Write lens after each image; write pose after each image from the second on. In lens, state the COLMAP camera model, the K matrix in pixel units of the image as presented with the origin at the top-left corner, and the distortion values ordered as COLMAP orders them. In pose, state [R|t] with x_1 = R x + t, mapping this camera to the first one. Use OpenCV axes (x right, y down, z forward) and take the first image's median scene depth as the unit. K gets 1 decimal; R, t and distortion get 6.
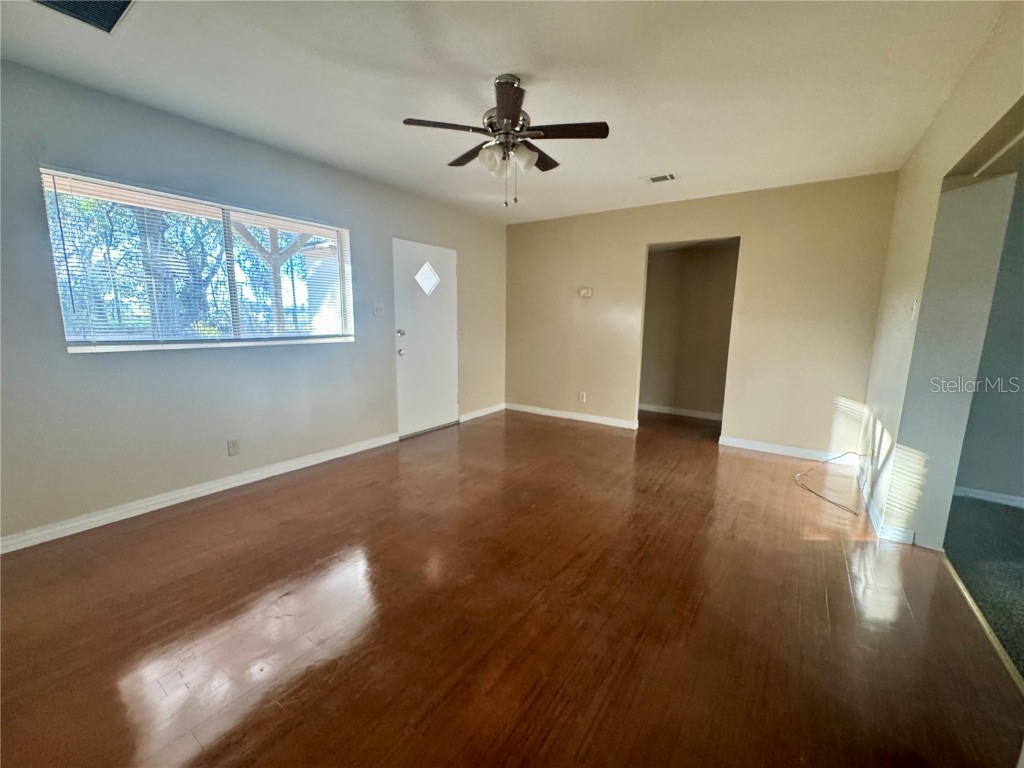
lens RADIAL K [[412.0, 0, 512.5], [0, 412.0, 387.5], [0, 0, 1]] dist [-0.002115, 0.000267]
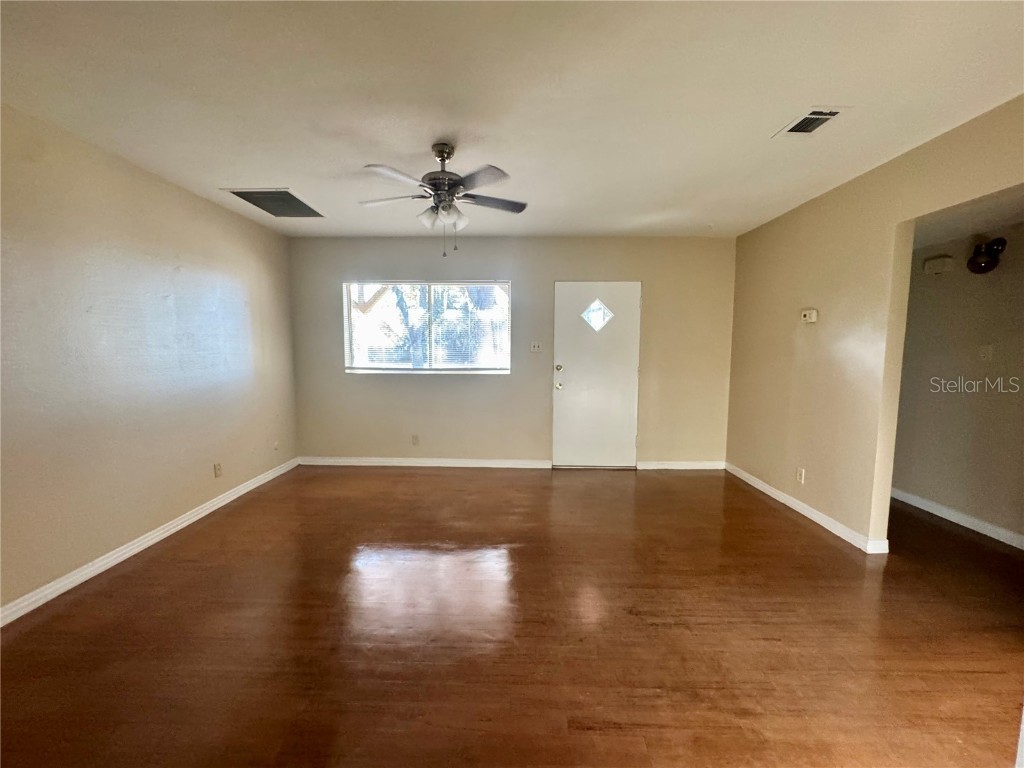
lens RADIAL K [[412.0, 0, 512.5], [0, 412.0, 387.5], [0, 0, 1]] dist [-0.002115, 0.000267]
pose [[0.550891, 0.071357, -0.831521, 0.544020], [-0.134452, 0.990912, -0.004040, -0.061247], [0.823676, 0.114025, 0.555479, 0.307470]]
